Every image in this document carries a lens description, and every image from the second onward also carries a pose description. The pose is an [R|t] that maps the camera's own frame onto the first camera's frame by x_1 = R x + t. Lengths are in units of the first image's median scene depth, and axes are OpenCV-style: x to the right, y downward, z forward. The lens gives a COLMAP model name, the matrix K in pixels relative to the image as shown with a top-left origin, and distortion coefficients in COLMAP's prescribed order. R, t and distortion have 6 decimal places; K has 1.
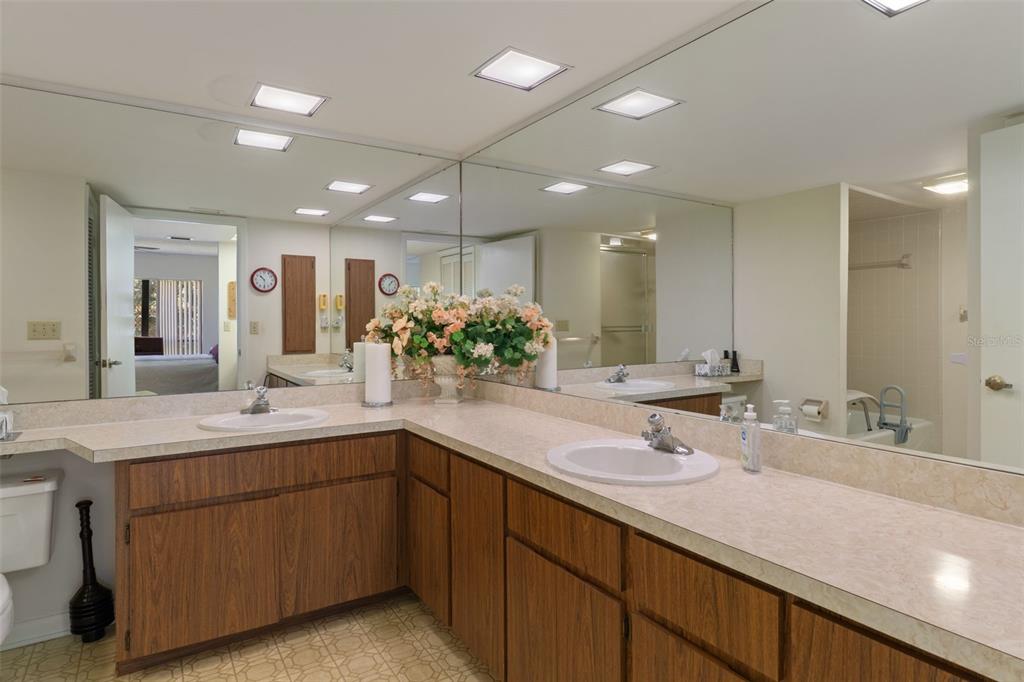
lens RADIAL K [[564.5, 0, 513.7], [0, 564.5, 323.2], [0, 0, 1]] dist [-0.002922, -0.000813]
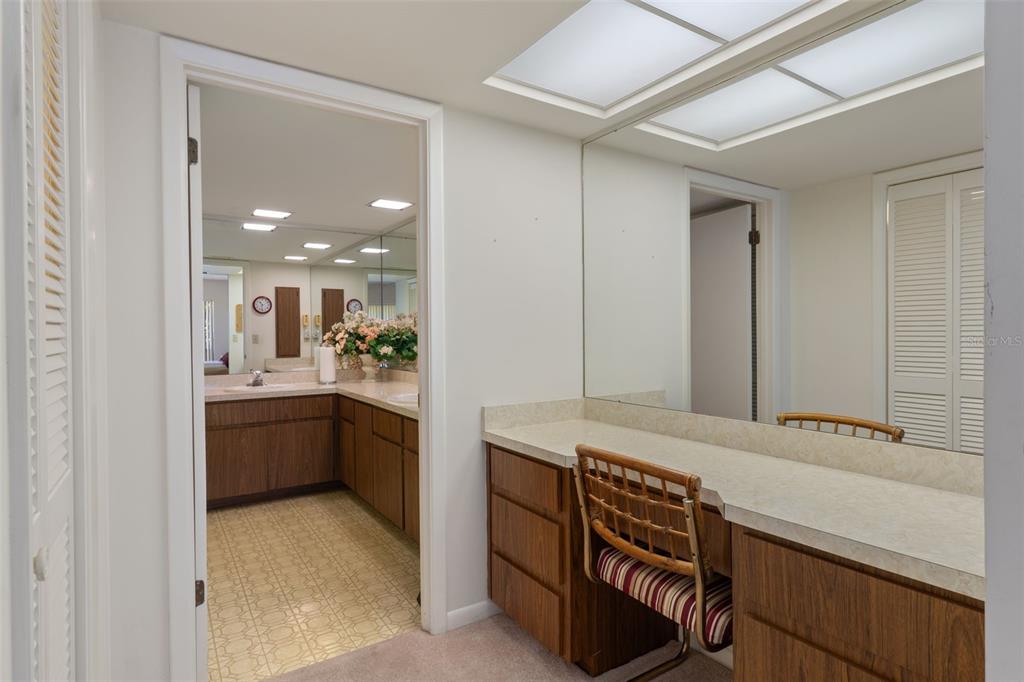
lens RADIAL K [[533.2, 0, 512.7], [0, 533.2, 336.1], [0, 0, 1]] dist [0.003430, 0.000602]
pose [[0.999897, -0.004400, 0.013658, 0.301030], [0.004358, 0.999986, 0.003089, 0.000200], [-0.013672, -0.003029, 0.999902, -0.627269]]
